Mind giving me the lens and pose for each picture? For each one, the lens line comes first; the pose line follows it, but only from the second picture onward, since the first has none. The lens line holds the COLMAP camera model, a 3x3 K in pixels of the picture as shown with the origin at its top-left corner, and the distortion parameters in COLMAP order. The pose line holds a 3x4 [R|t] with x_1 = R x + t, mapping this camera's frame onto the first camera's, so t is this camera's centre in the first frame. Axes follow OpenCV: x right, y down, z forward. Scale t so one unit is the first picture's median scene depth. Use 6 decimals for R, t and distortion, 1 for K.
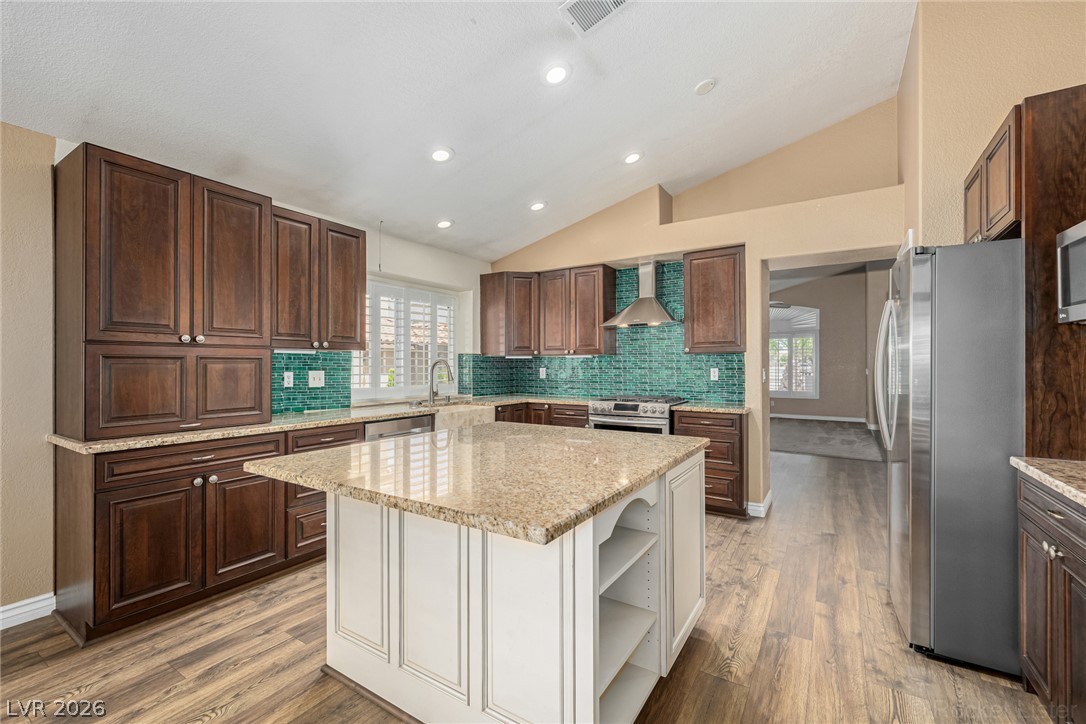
lens RADIAL K [[460.0, 0, 543.0], [0, 460.0, 362.0], [0, 0, 1]] dist [-0.000010, 0.000025]
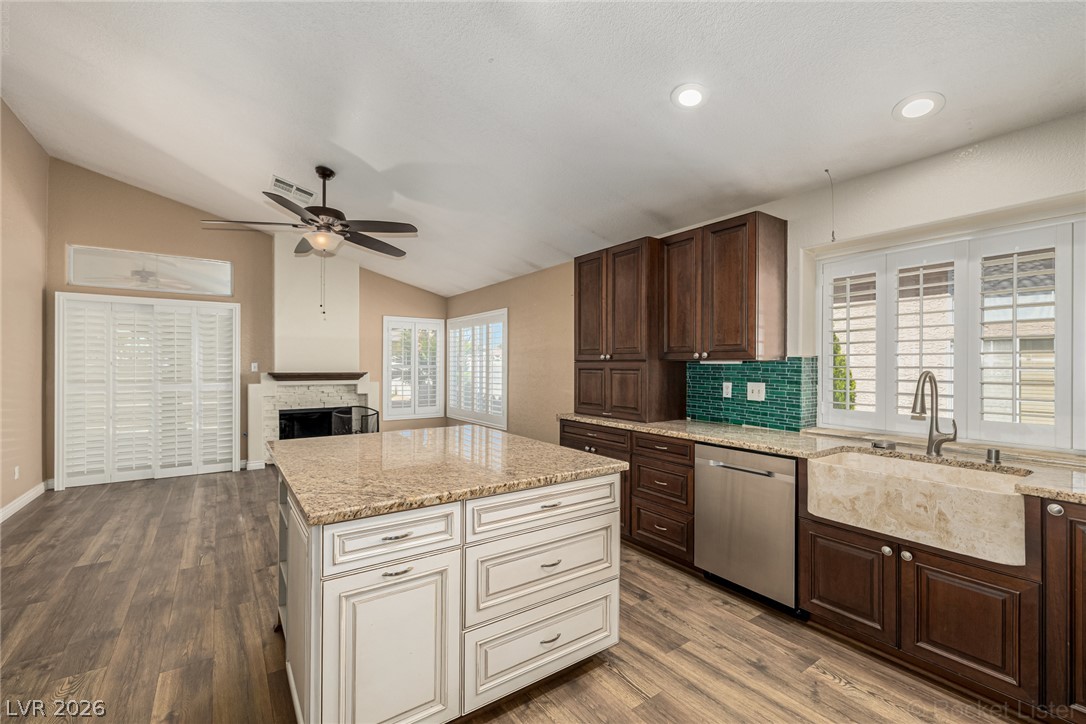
lens RADIAL K [[461.2, 0, 536.5], [0, 461.2, 362.5], [0, 0, 1]] dist [-0.001967, -0.000167]
pose [[-0.392776, -0.001681, -0.919633, 0.427134], [0.006752, 0.999966, -0.004711, -0.015834], [0.919610, -0.008060, -0.392751, 0.812995]]
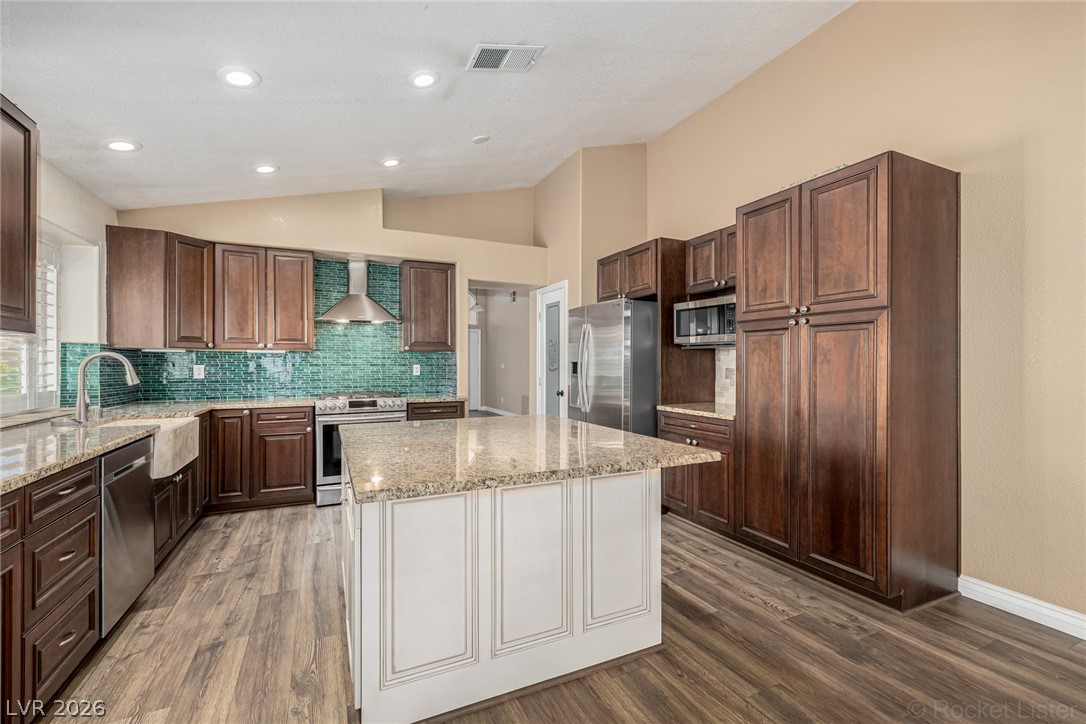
lens RADIAL K [[460.4, 0, 537.8], [0, 460.4, 362.2], [0, 0, 1]] dist [0.009264, -0.000054]
pose [[0.538632, 0.003221, 0.842535, -0.454556], [-0.007548, 0.999971, 0.001002, 0.004021], [-0.842508, -0.006899, 0.538640, 0.141524]]
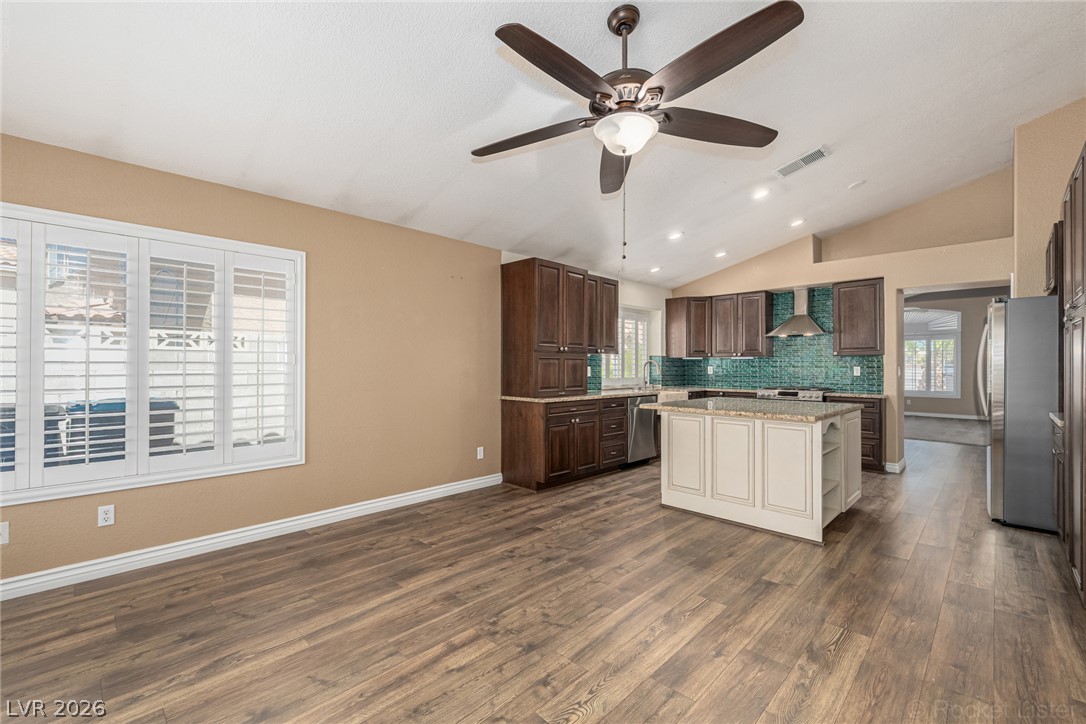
lens RADIAL K [[461.2, 0, 536.5], [0, 461.2, 362.5], [0, 0, 1]] dist [-0.001967, -0.000167]
pose [[0.976009, 0.003432, -0.217704, -0.265582], [-0.003473, 0.999994, 0.000193, 0.004271], [0.217703, 0.000568, 0.976015, -0.553966]]
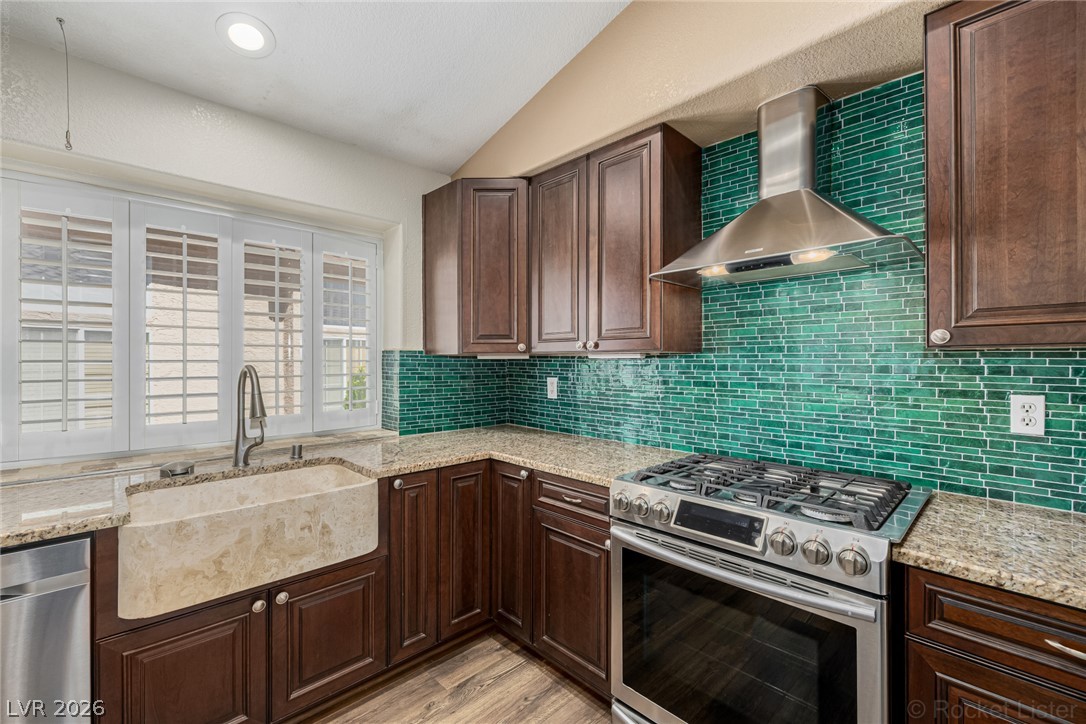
lens RADIAL K [[461.2, 0, 536.5], [0, 461.2, 362.5], [0, 0, 1]] dist [-0.001967, -0.000167]
pose [[0.971274, 0.002312, -0.237954, 0.135038], [0.000611, 0.999925, 0.012207, -0.013261], [0.237964, -0.012002, 0.971200, 0.663420]]
